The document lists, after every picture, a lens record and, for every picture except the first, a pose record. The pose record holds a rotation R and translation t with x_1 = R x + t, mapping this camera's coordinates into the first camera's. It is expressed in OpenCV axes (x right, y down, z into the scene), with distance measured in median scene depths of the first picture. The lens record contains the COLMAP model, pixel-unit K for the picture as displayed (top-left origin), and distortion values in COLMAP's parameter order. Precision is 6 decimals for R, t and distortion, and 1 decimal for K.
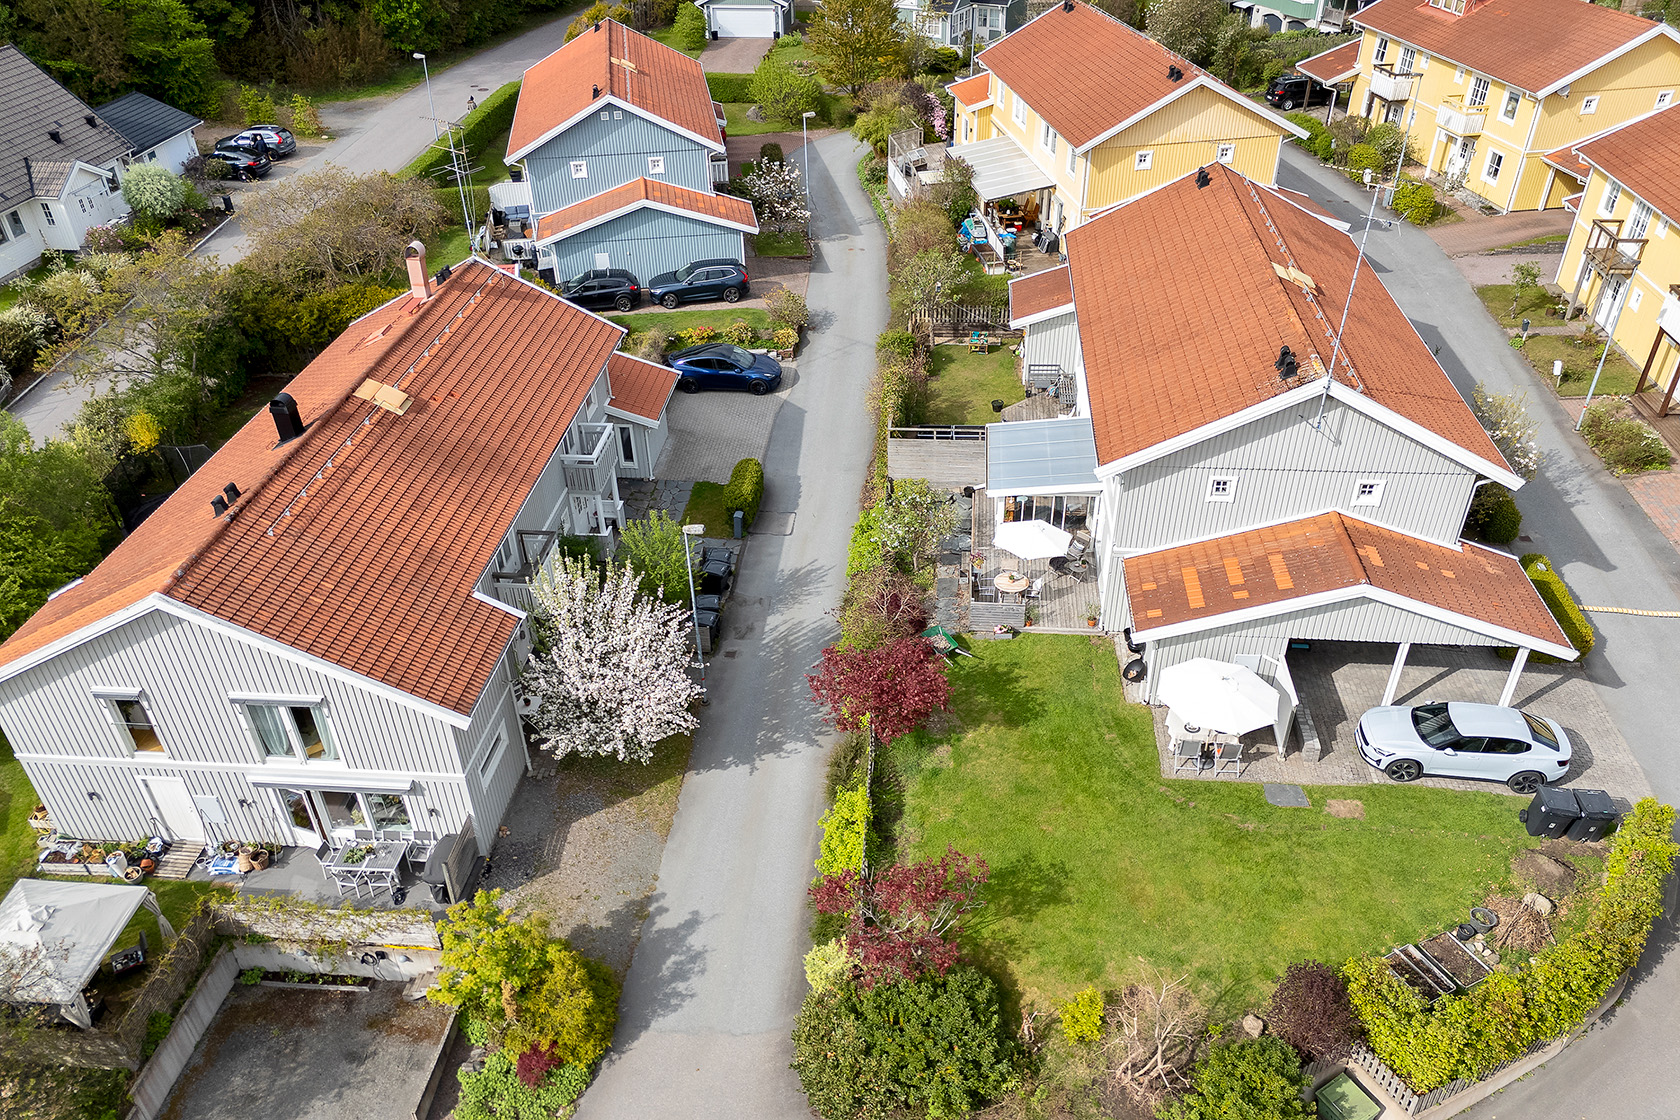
lens RADIAL K [[1243.4, 0, 838.7], [0, 1243.4, 612.6], [0, 0, 1]] dist [0.075210, -0.071884]
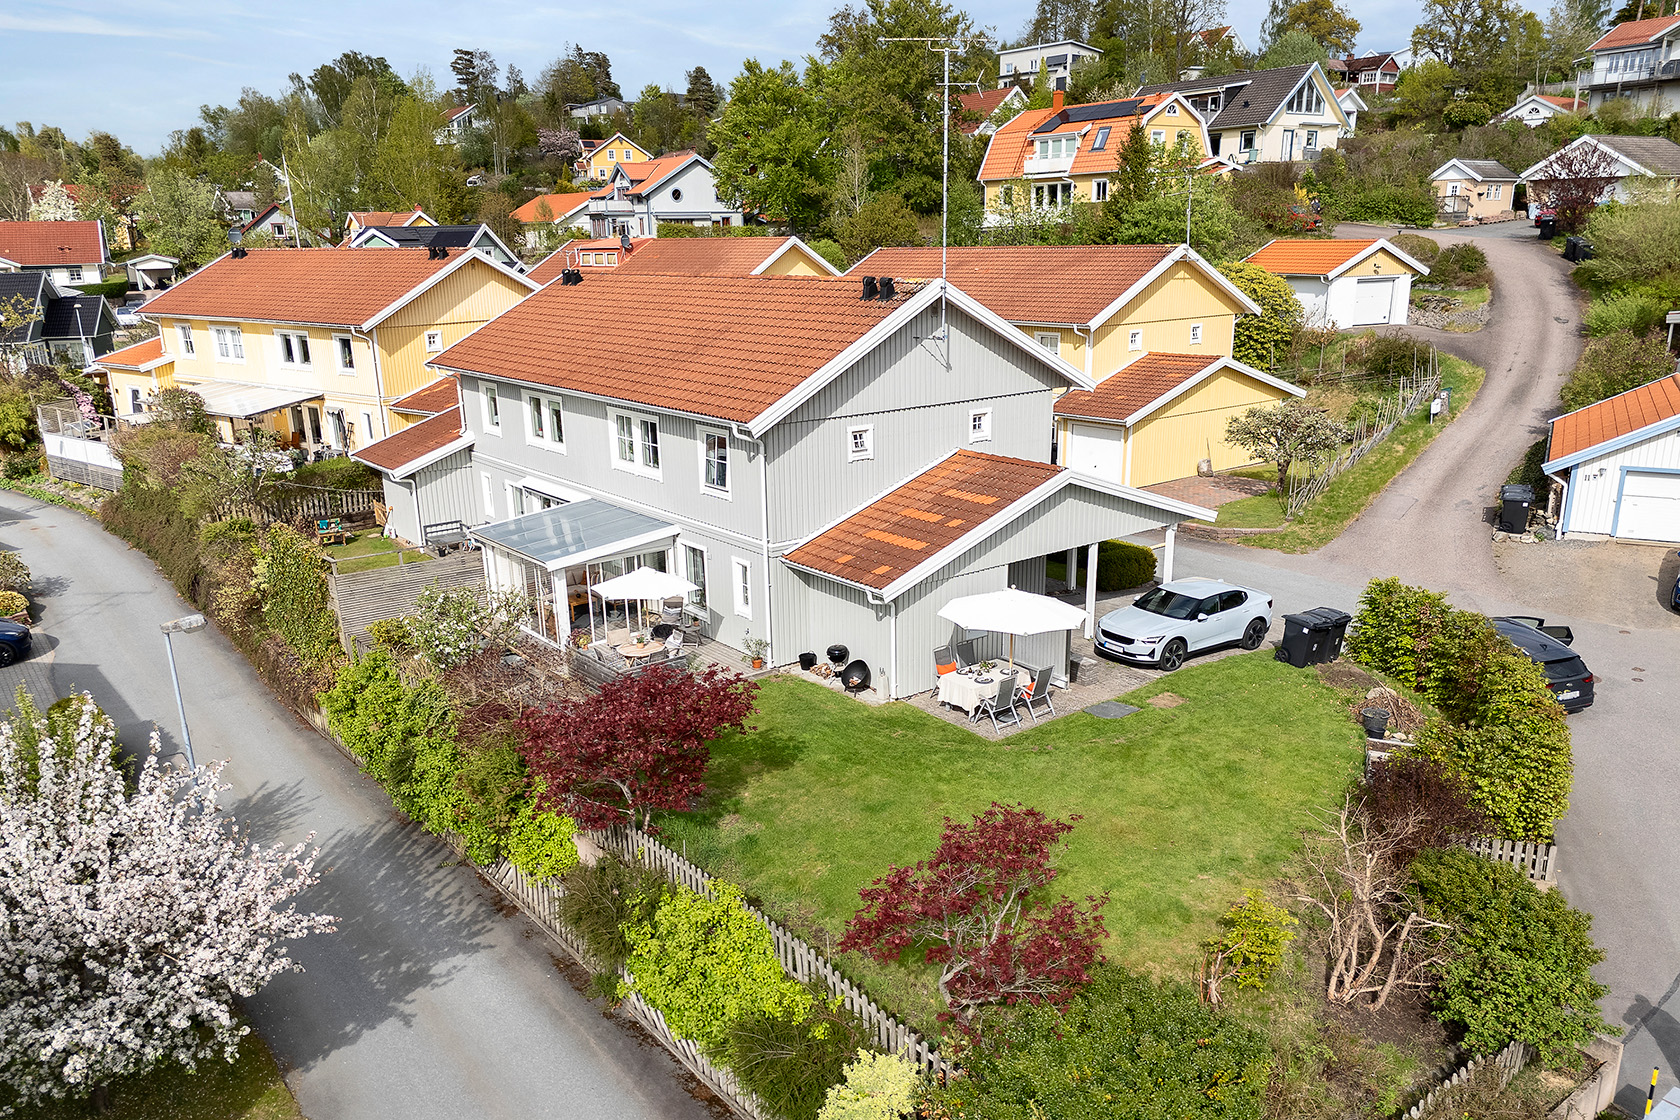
lens RADIAL K [[1243.4, 0, 838.7], [0, 1243.4, 612.6], [0, 0, 1]] dist [0.075210, -0.071884]
pose [[0.728577, -0.190983, 0.657801, -0.295532], [0.401433, 0.897187, -0.184140, 0.161320], [-0.555003, 0.398223, 0.730336, 0.456160]]
